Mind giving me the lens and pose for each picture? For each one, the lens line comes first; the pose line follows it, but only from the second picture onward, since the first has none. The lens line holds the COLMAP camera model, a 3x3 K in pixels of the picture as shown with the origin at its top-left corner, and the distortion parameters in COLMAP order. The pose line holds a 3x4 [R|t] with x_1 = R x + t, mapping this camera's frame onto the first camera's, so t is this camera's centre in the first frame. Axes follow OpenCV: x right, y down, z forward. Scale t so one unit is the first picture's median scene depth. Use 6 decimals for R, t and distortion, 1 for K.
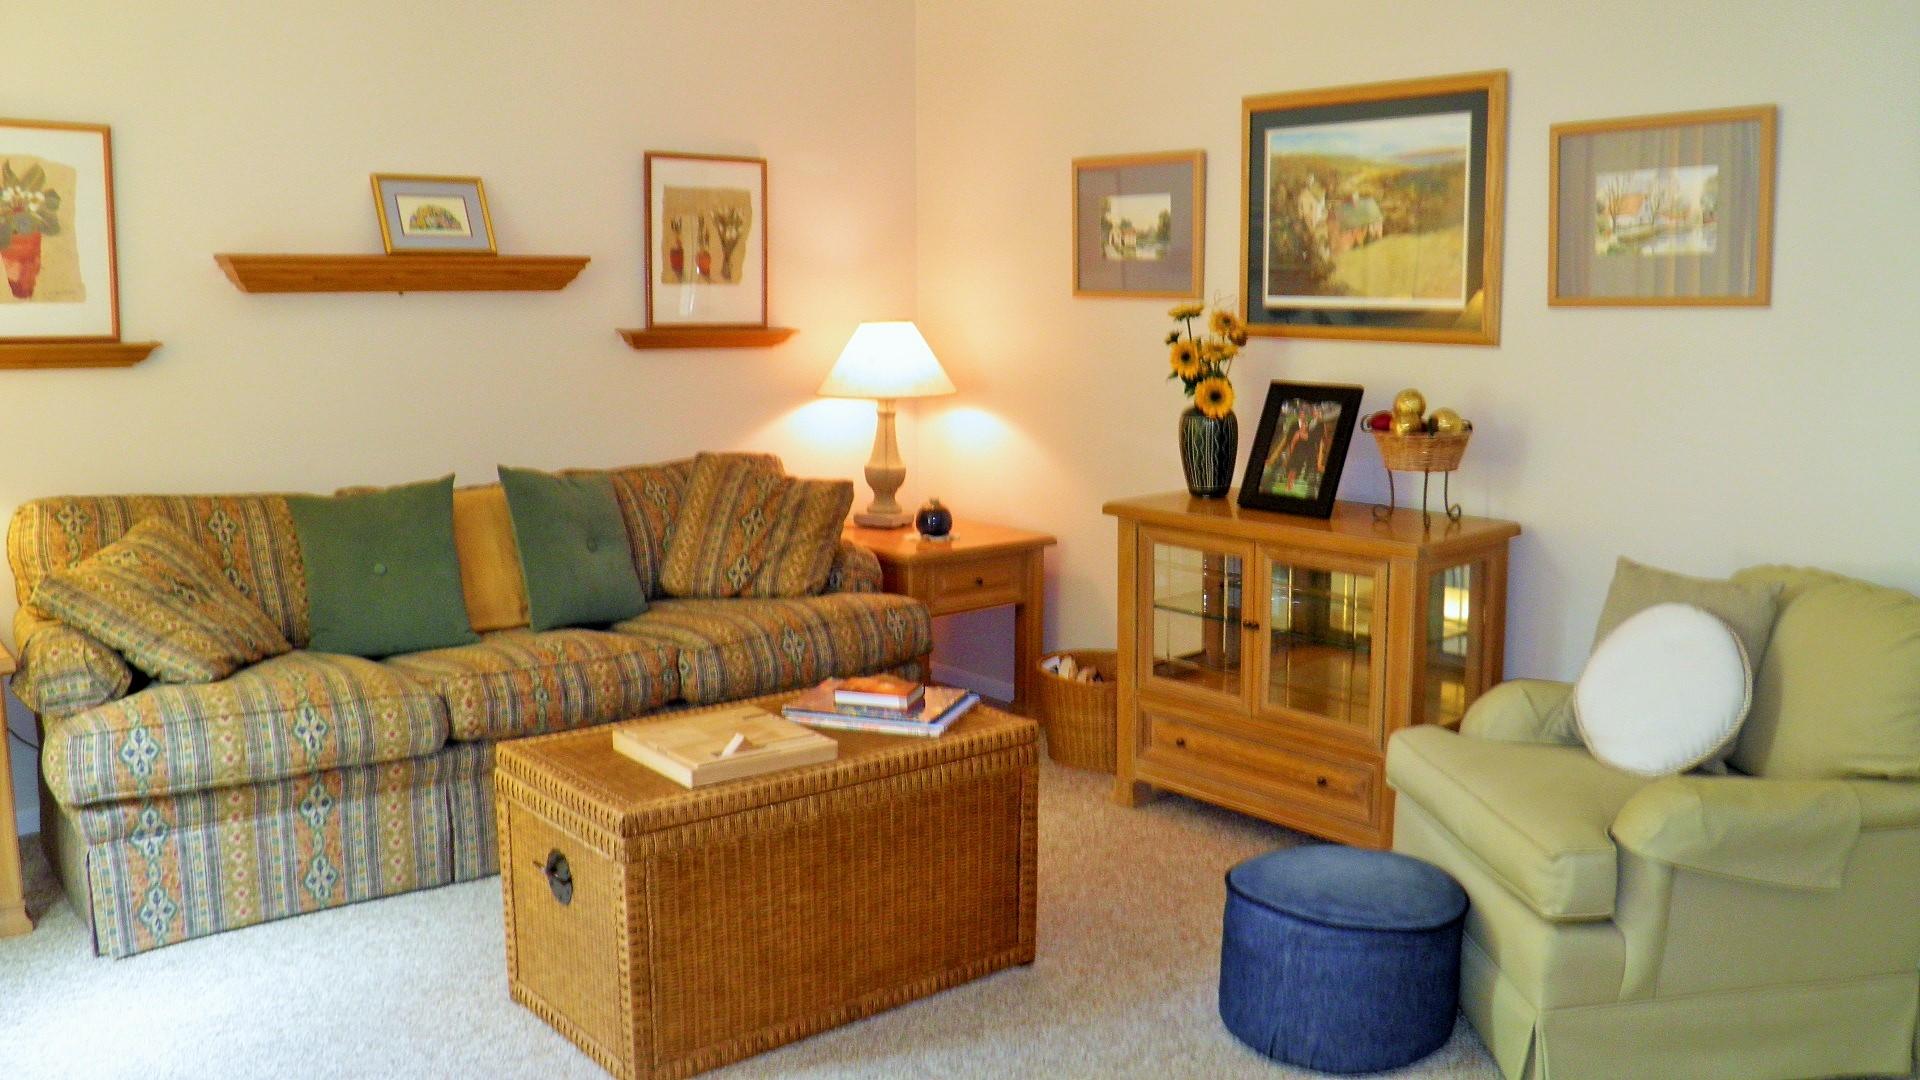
lens RADIAL K [[1593.4, 0, 952.0], [0, 1593.4, 532.3], [0, 0, 1]] dist [-0.145038, 0.096900]
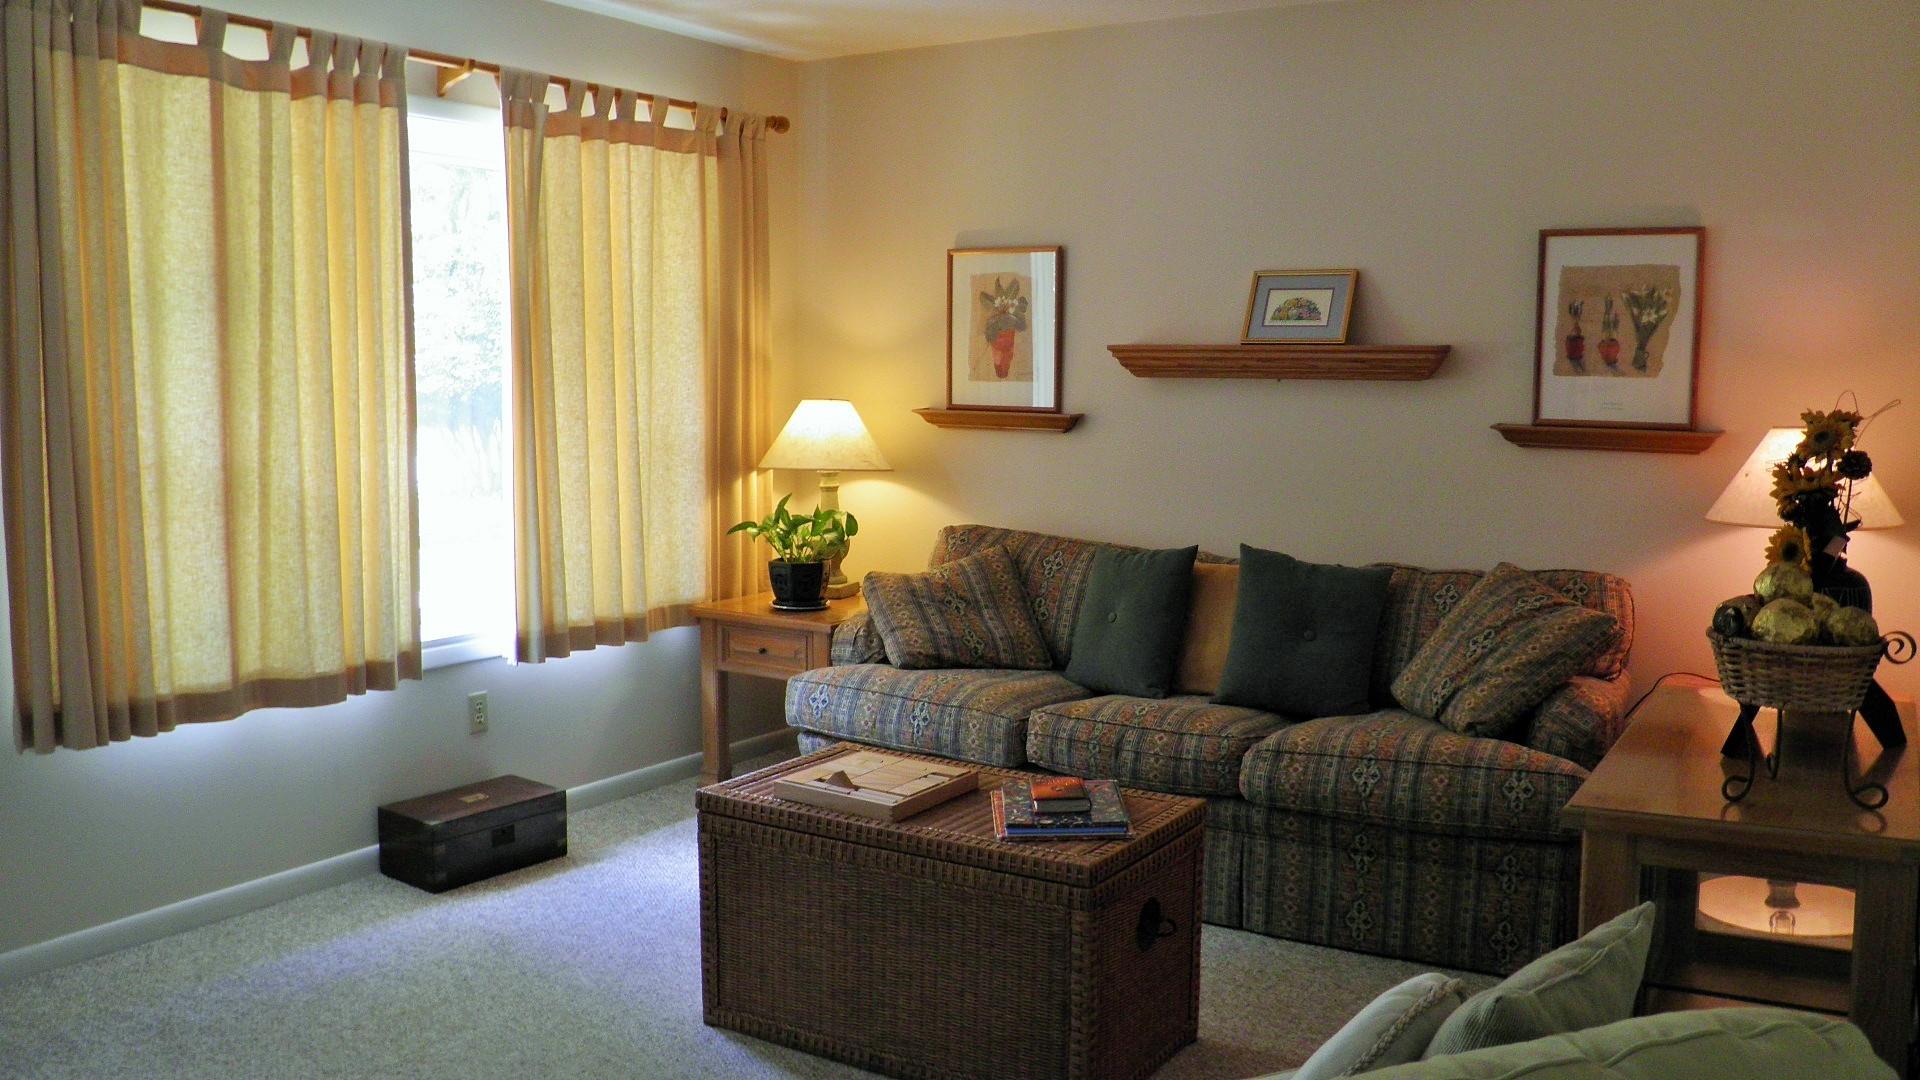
lens RADIAL K [[1593.4, 0, 957.1], [0, 1593.4, 536.7], [0, 0, 1]] dist [-0.145038, 0.096900]
pose [[0.310609, 0.100358, -0.945225, 0.614816], [-0.141655, 0.988194, 0.058371, -0.076582], [0.939923, 0.115766, 0.321158, 0.444882]]
